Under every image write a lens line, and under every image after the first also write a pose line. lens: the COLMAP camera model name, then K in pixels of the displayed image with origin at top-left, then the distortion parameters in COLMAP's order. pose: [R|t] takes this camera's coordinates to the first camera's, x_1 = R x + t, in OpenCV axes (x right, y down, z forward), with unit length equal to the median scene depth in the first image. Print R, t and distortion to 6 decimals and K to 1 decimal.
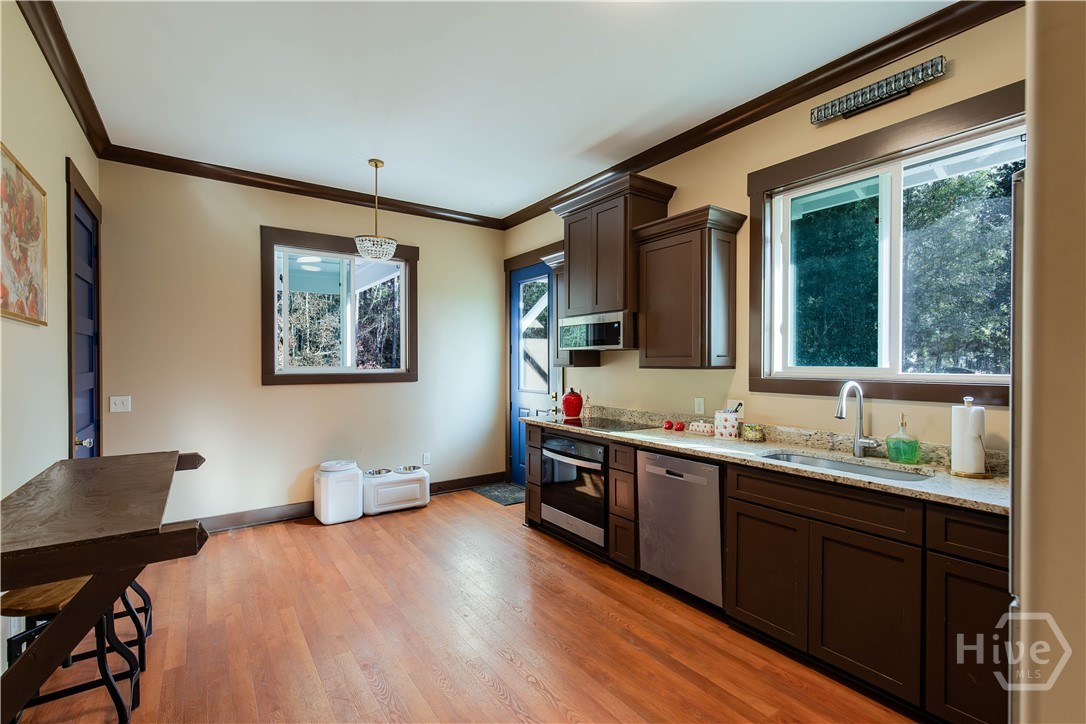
lens RADIAL K [[491.3, 0, 549.9], [0, 491.3, 365.6], [0, 0, 1]] dist [0.000212, -0.000120]
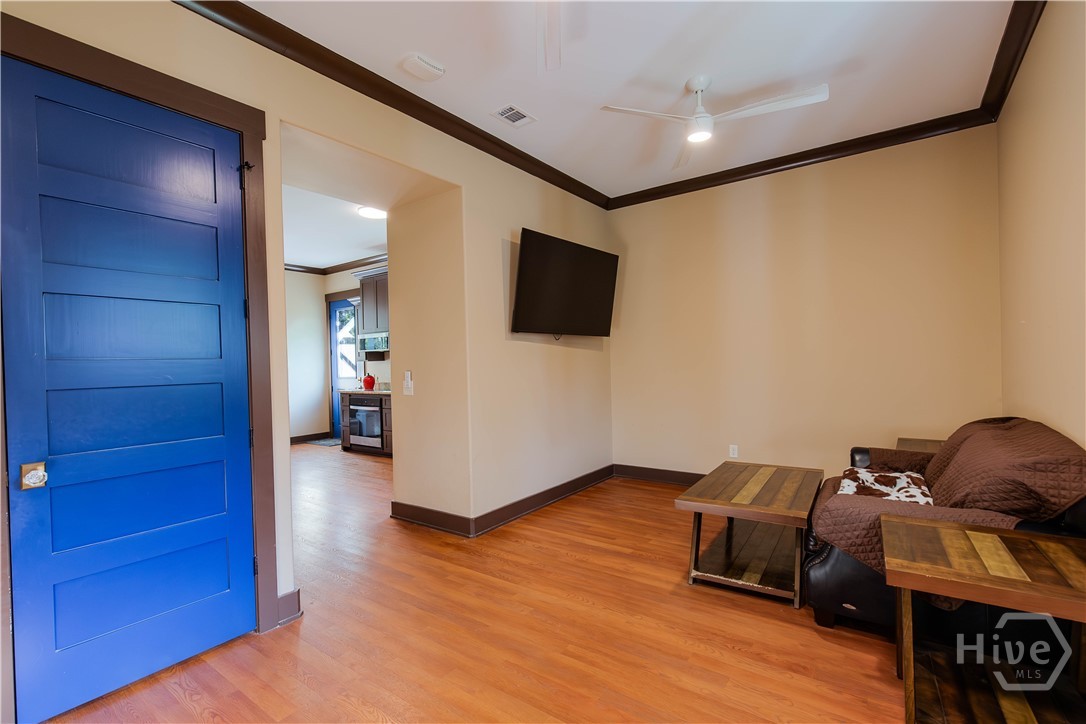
lens RADIAL K [[491.3, 0, 549.9], [0, 491.3, 365.6], [0, 0, 1]] dist [0.000212, -0.000120]
pose [[0.946641, -0.025309, 0.321294, 0.097032], [0.027079, 0.999633, -0.001039, 0.038782], [-0.321150, 0.009684, 0.946979, -0.896398]]
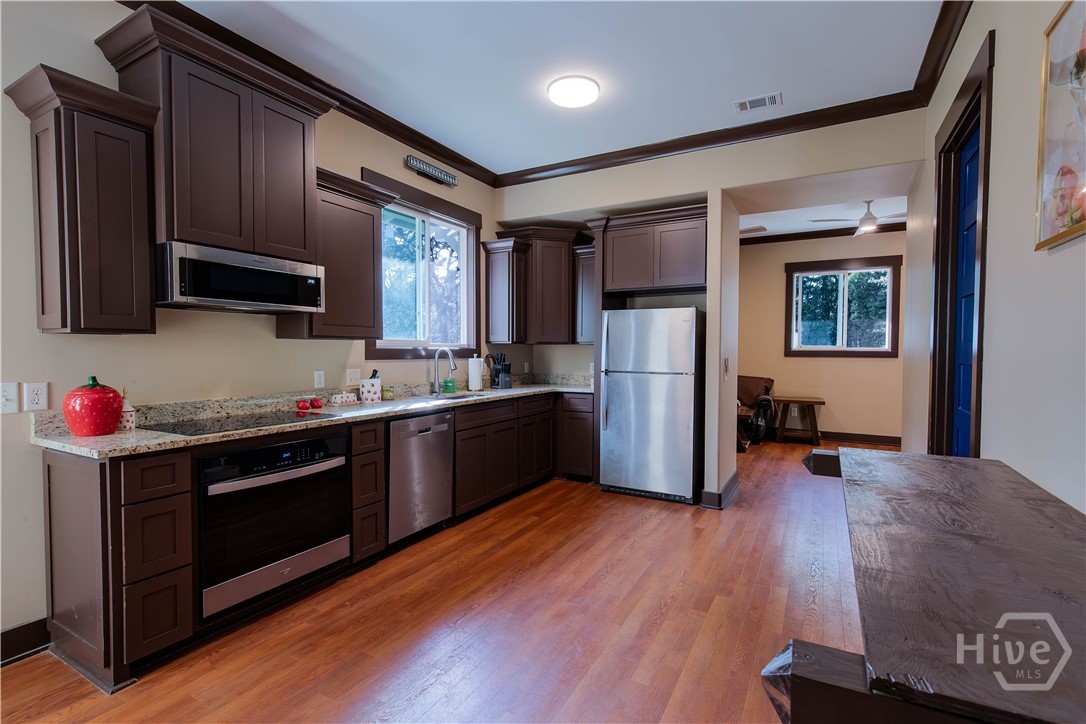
lens RADIAL K [[491.3, 0, 549.9], [0, 491.3, 365.6], [0, 0, 1]] dist [0.000212, -0.000120]
pose [[-0.434844, -0.029033, 0.900037, -0.592546], [0.004604, 0.999395, 0.034463, 0.020575], [-0.900494, 0.019129, -0.434448, 0.814813]]
